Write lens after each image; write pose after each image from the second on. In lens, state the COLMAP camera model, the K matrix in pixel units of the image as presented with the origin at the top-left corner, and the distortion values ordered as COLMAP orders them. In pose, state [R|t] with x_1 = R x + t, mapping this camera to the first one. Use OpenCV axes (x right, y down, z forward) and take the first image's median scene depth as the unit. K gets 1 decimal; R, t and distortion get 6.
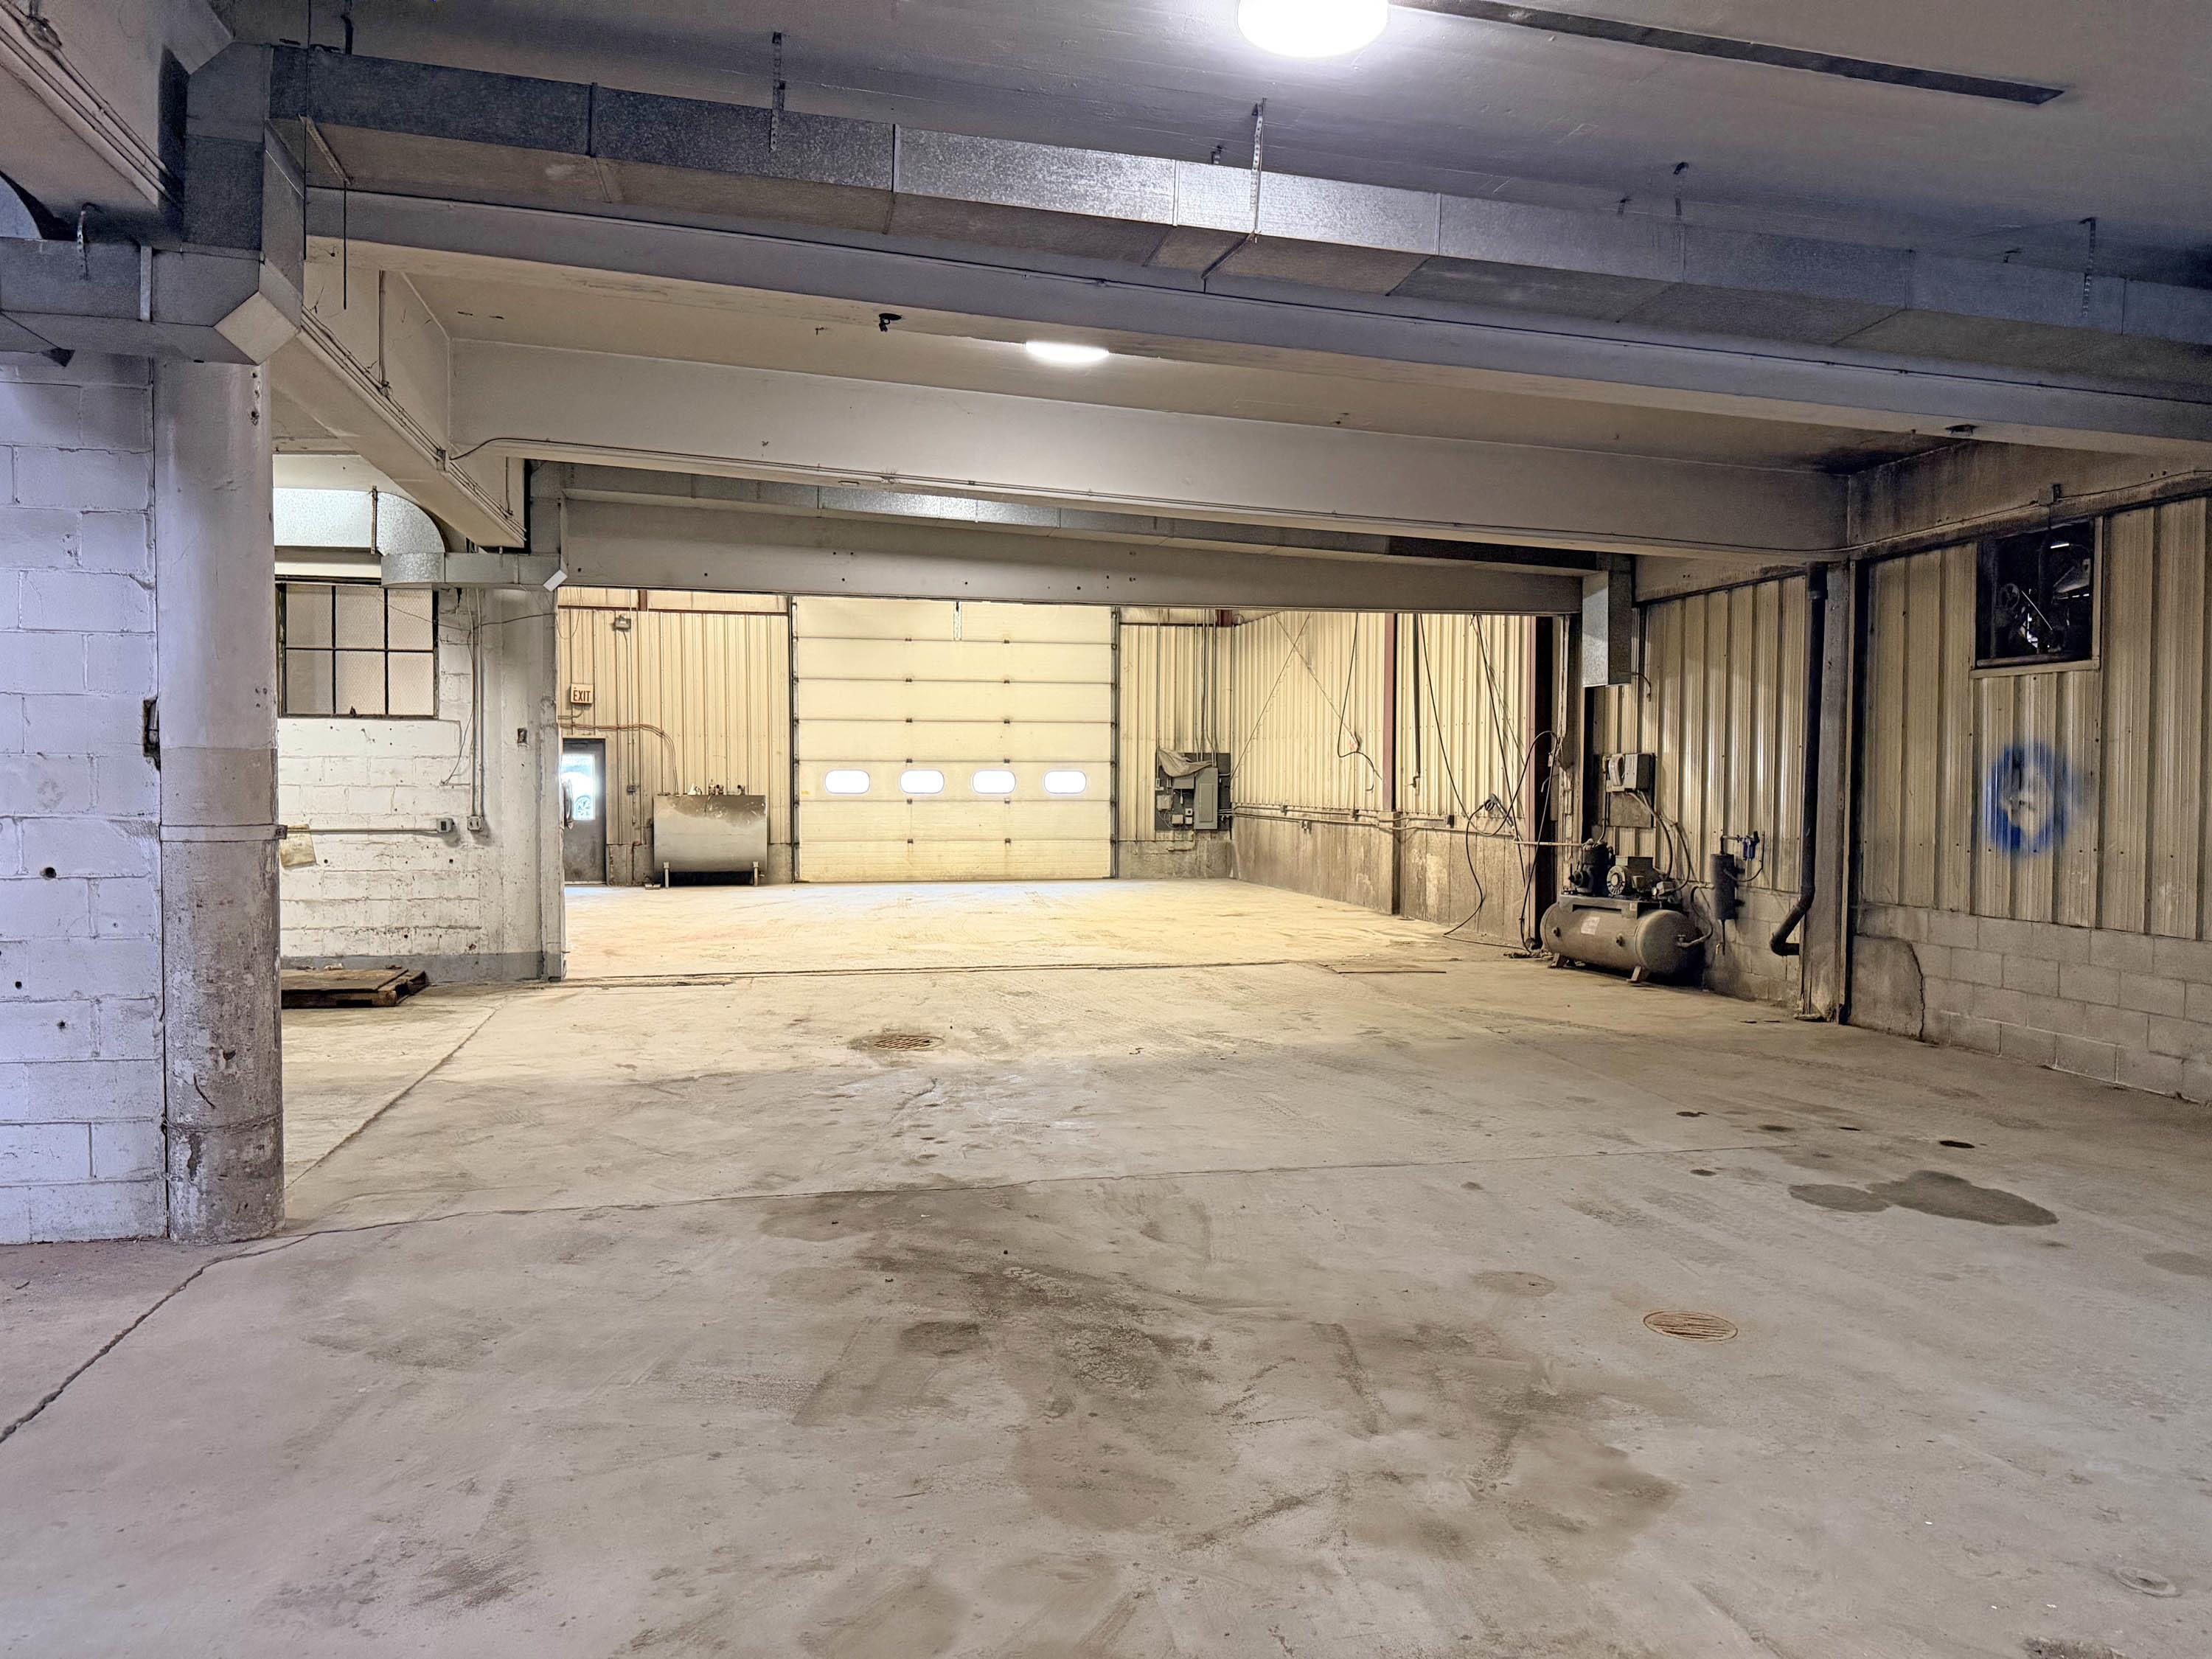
lens RADIAL K [[1539.5, 0, 1103.3], [0, 1539.5, 841.1], [0, 0, 1]] dist [0.126479, -0.195414]
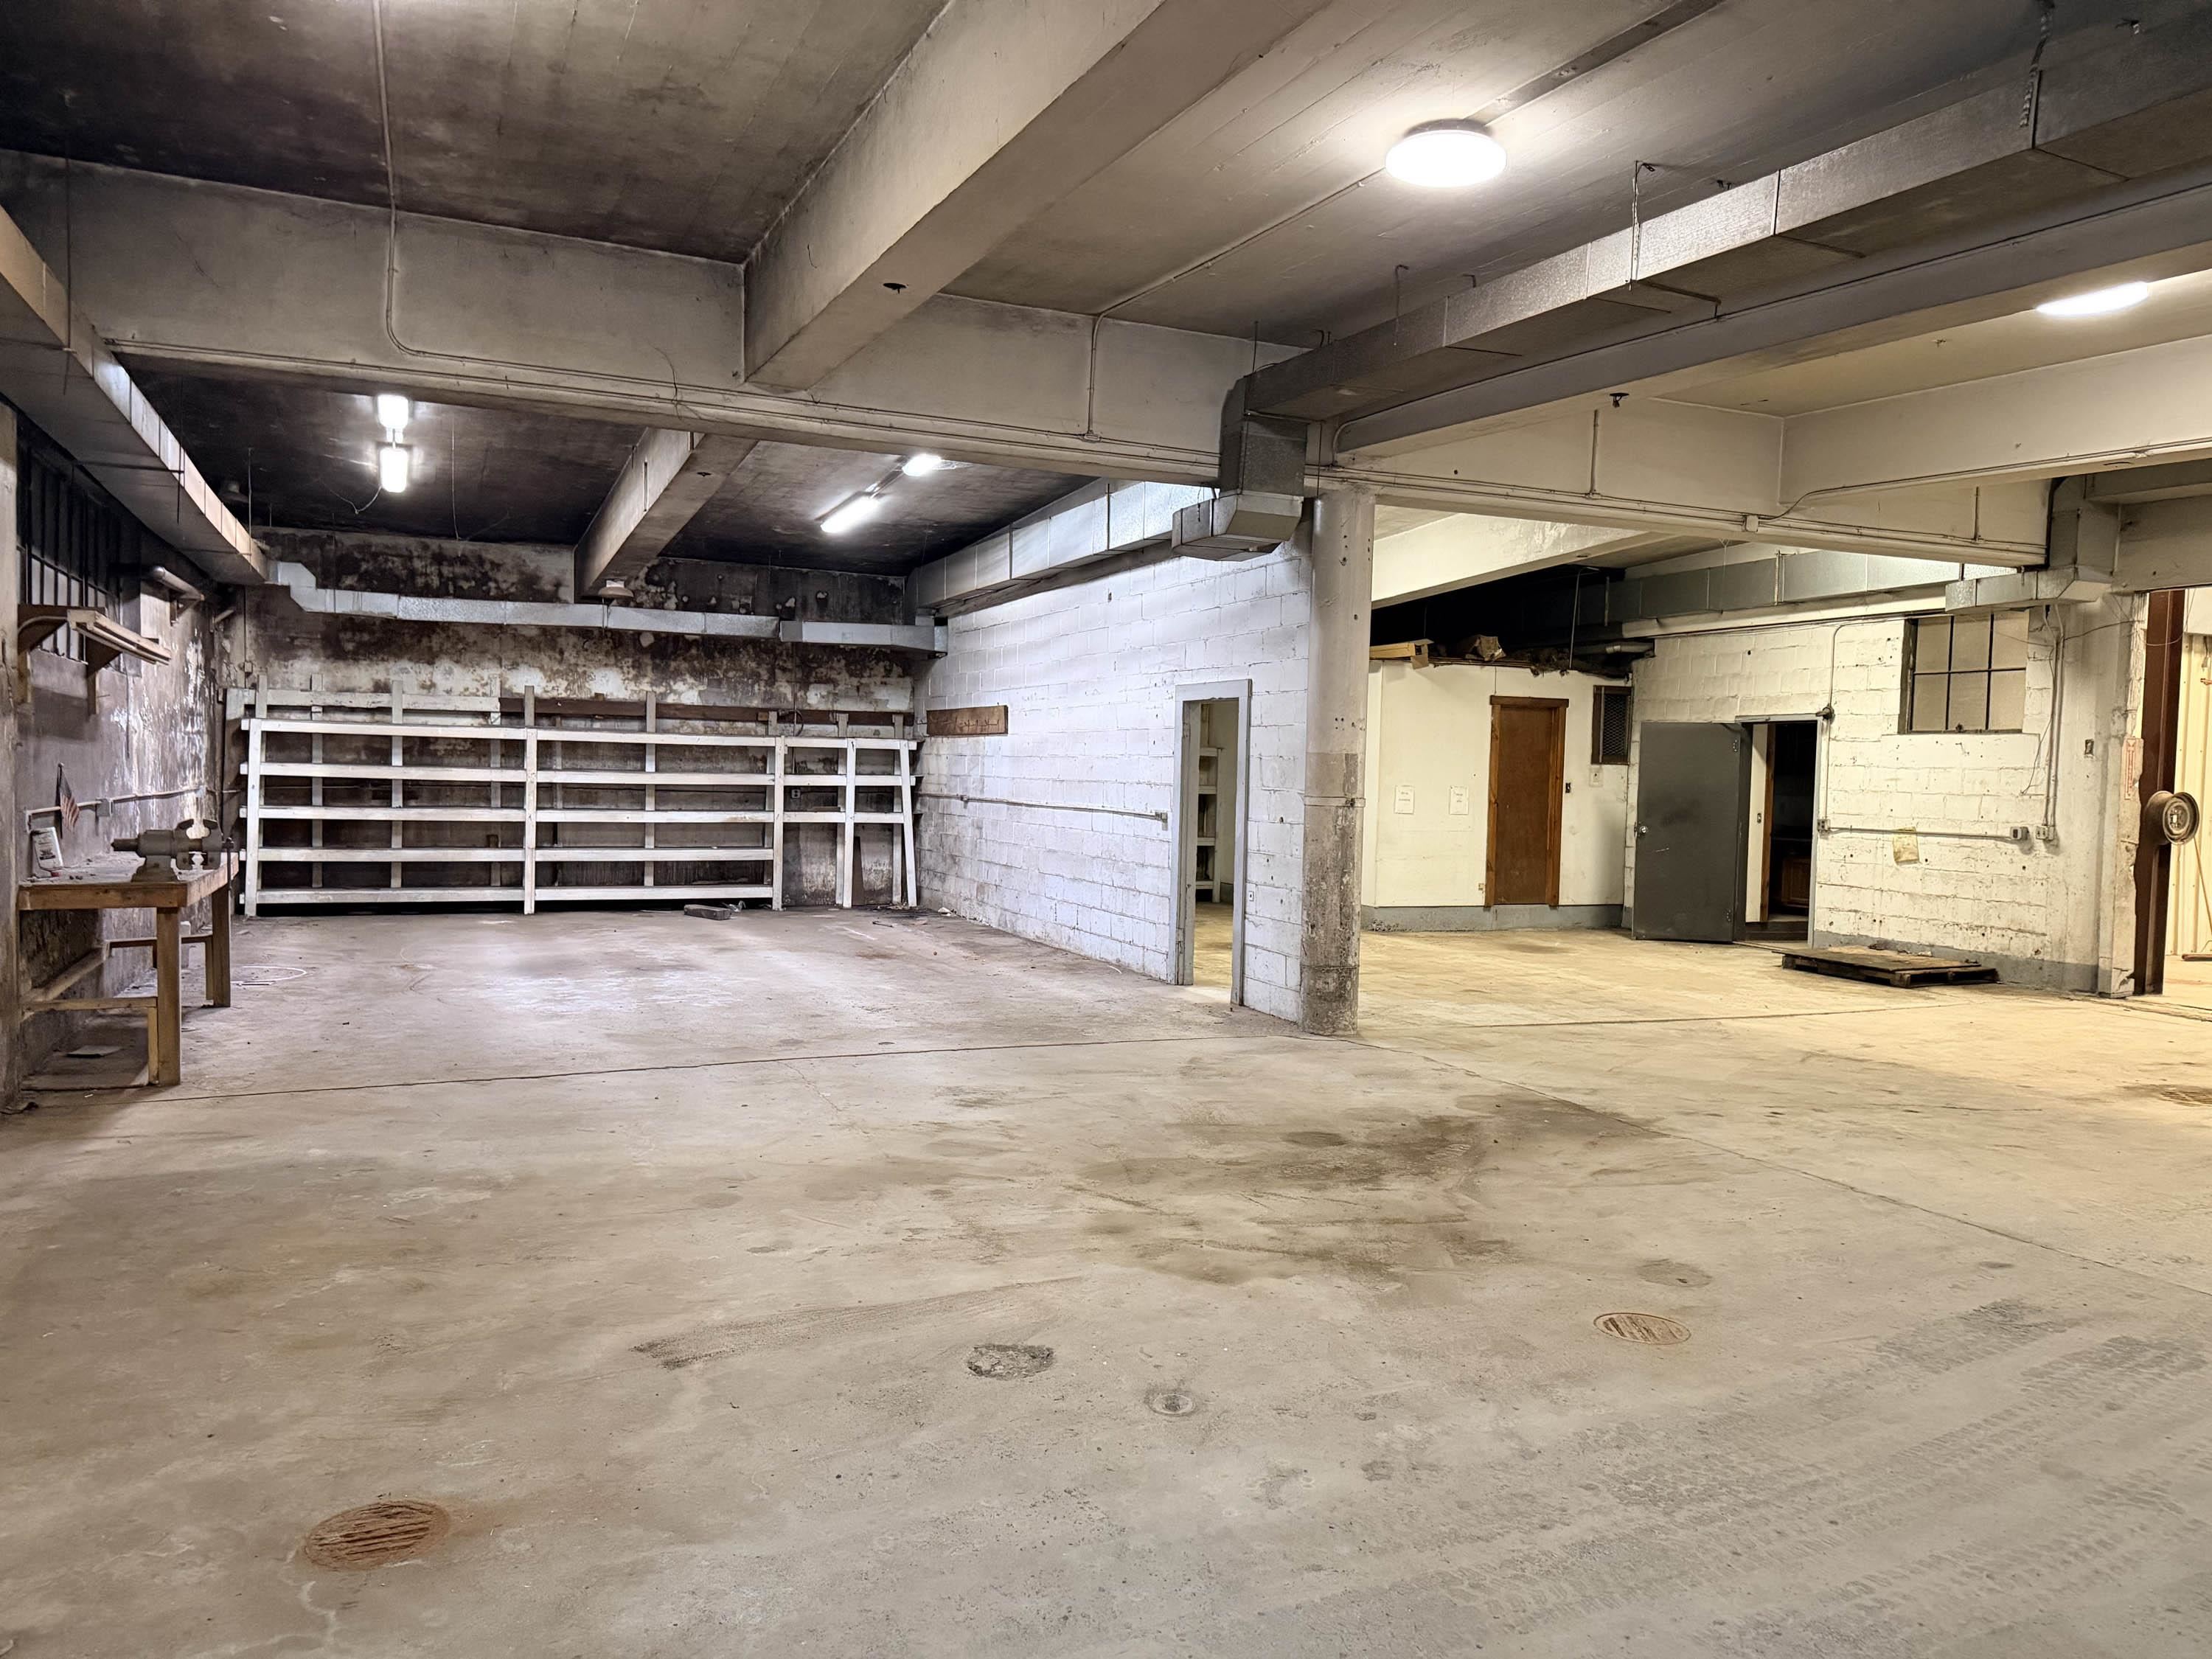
lens RADIAL K [[1539.9, 0, 1099.0], [0, 1539.9, 844.8], [0, 0, 1]] dist [0.091919, -0.119729]
pose [[0.199914, 0.047213, -0.978675, 1.062525], [-0.062722, 0.997406, 0.035305, -0.001862], [0.977804, 0.054327, 0.202357, 0.394324]]
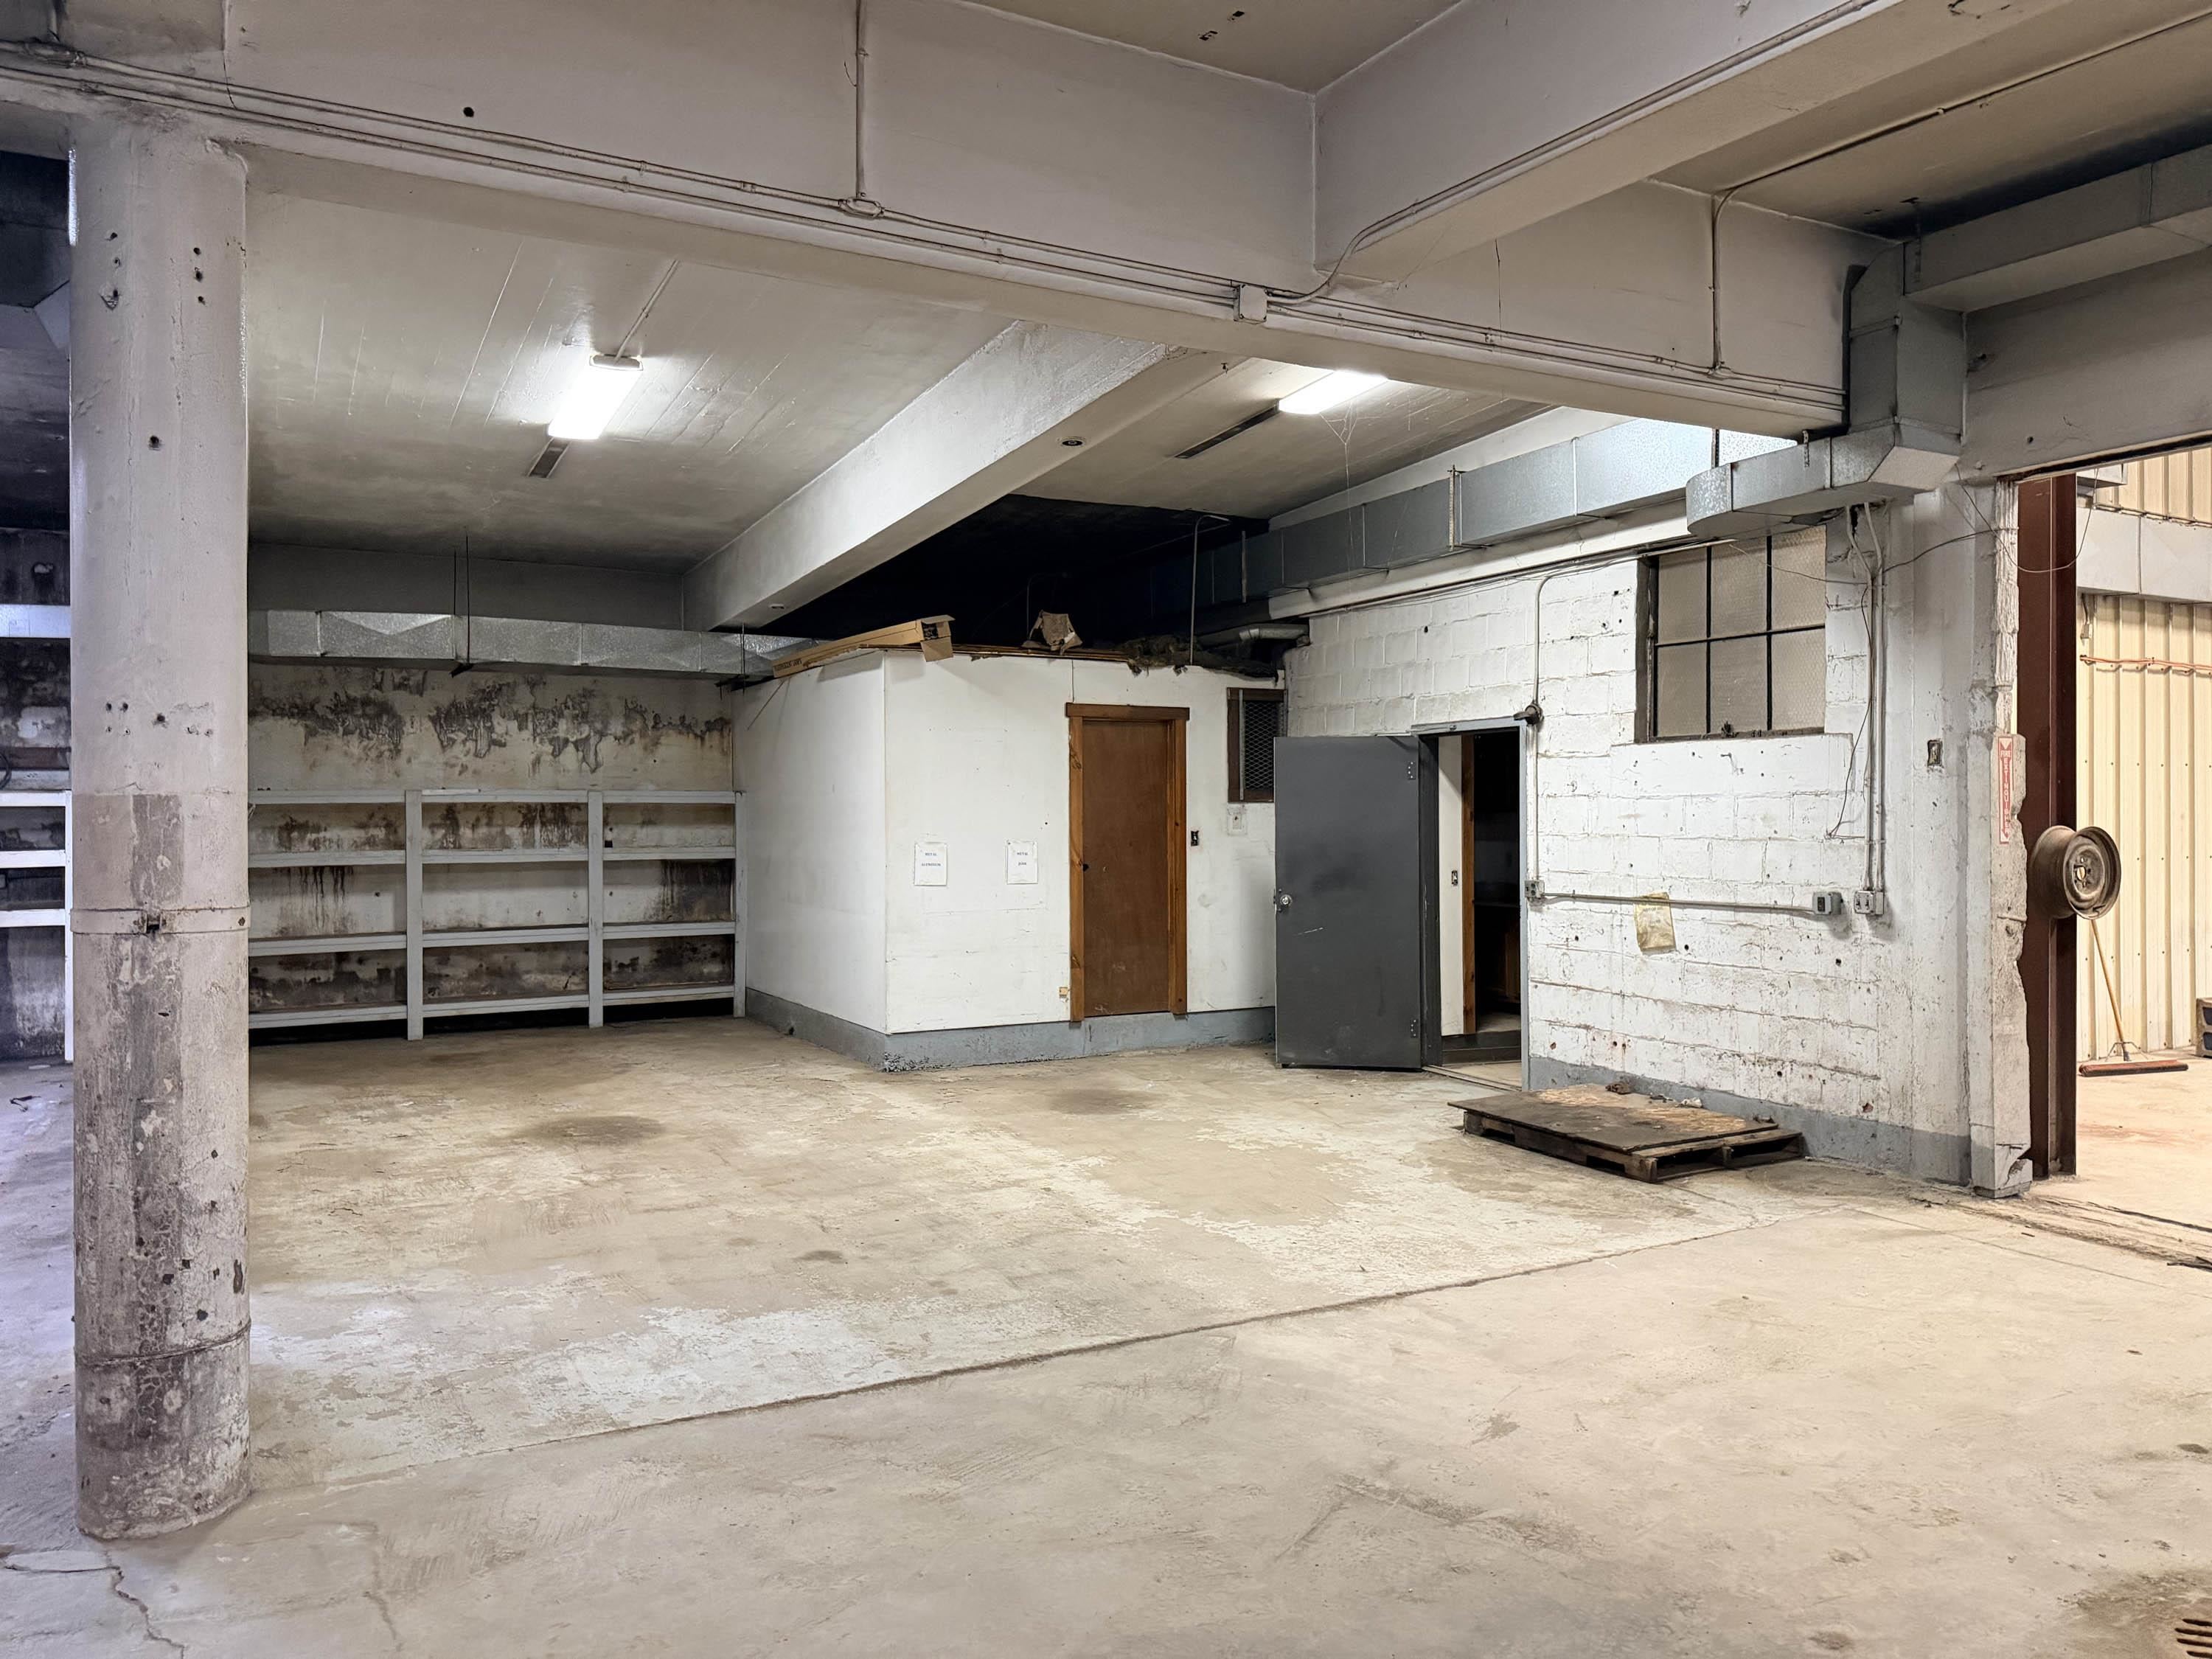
lens RADIAL K [[1540.4, 0, 1106.0], [0, 1540.4, 829.5], [0, 0, 1]] dist [0.152086, -0.245751]
pose [[0.279801, 0.001499, -0.960057, 0.210819], [-0.034607, 0.999365, -0.008526, -0.052752], [0.959434, 0.035610, 0.279675, 1.200347]]
